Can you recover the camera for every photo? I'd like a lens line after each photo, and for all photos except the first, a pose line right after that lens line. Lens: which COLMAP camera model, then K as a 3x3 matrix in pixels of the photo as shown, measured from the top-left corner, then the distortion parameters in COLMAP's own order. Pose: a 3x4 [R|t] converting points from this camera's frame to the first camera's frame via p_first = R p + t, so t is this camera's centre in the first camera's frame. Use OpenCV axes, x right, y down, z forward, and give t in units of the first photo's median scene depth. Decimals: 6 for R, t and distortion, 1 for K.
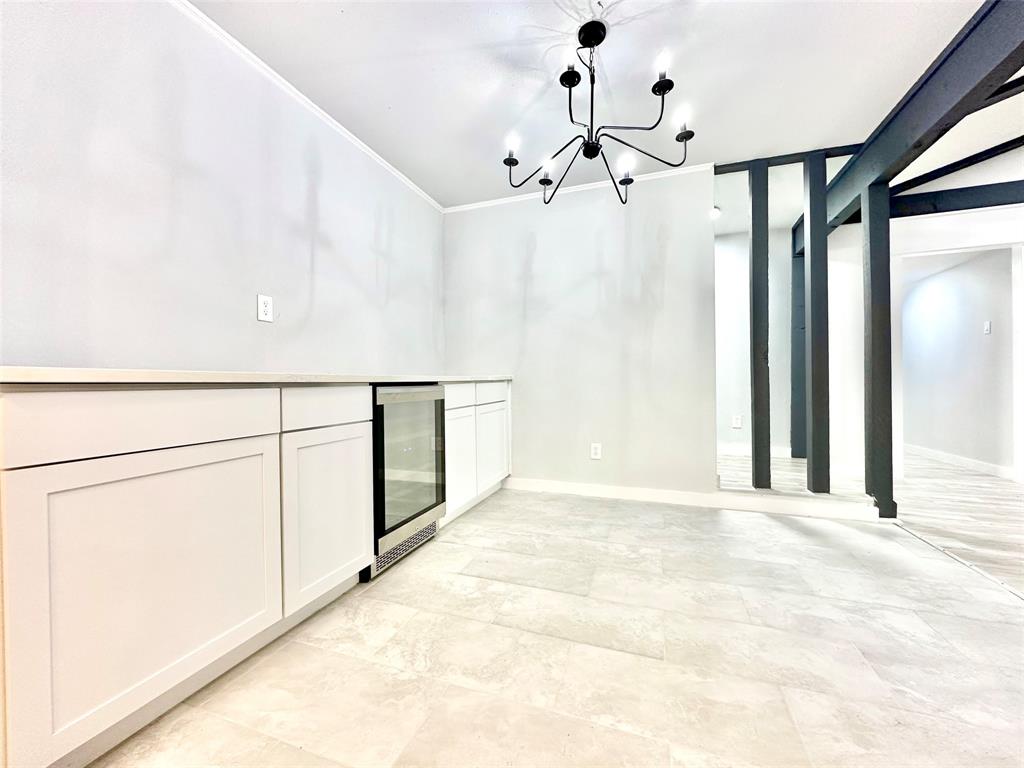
lens RADIAL K [[414.1, 0, 511.4], [0, 414.1, 383.1], [0, 0, 1]] dist [0.001329, 0.000084]
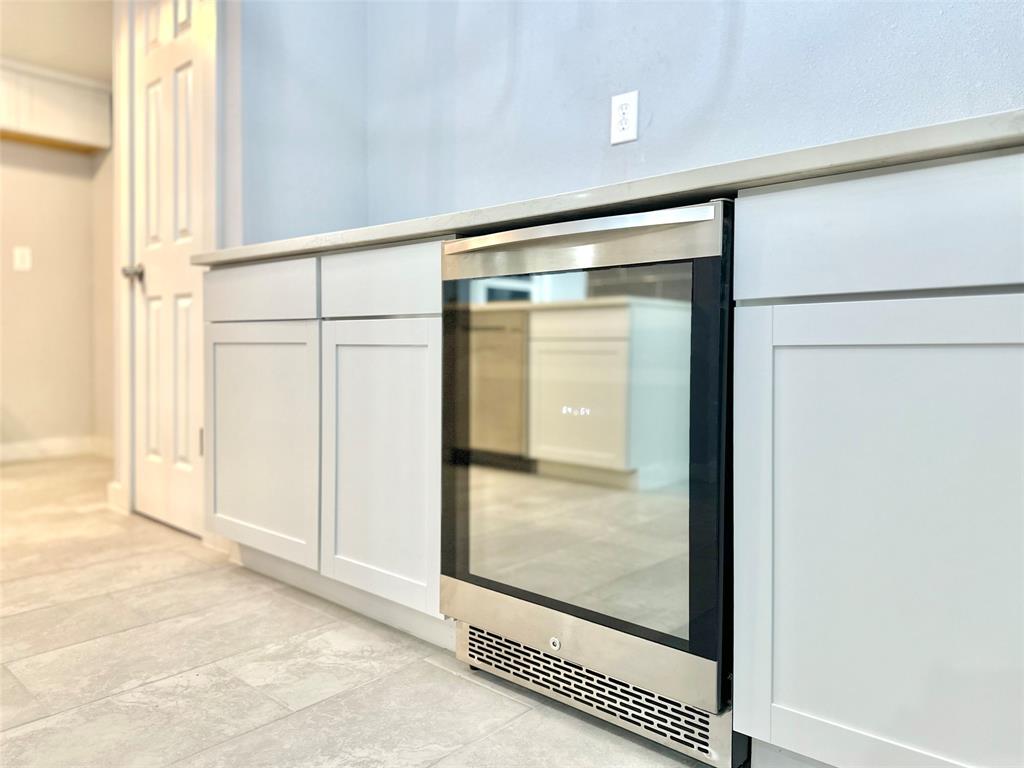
lens RADIAL K [[755.3, 0, 524.6], [0, 755.3, 358.2], [0, 0, 1]] dist [0.002529, 0.001514]
pose [[-0.385585, 0.020411, -0.922447, 0.525892], [-0.005024, 0.999694, 0.024220, 0.154332], [0.922659, 0.013973, -0.385364, 1.825135]]
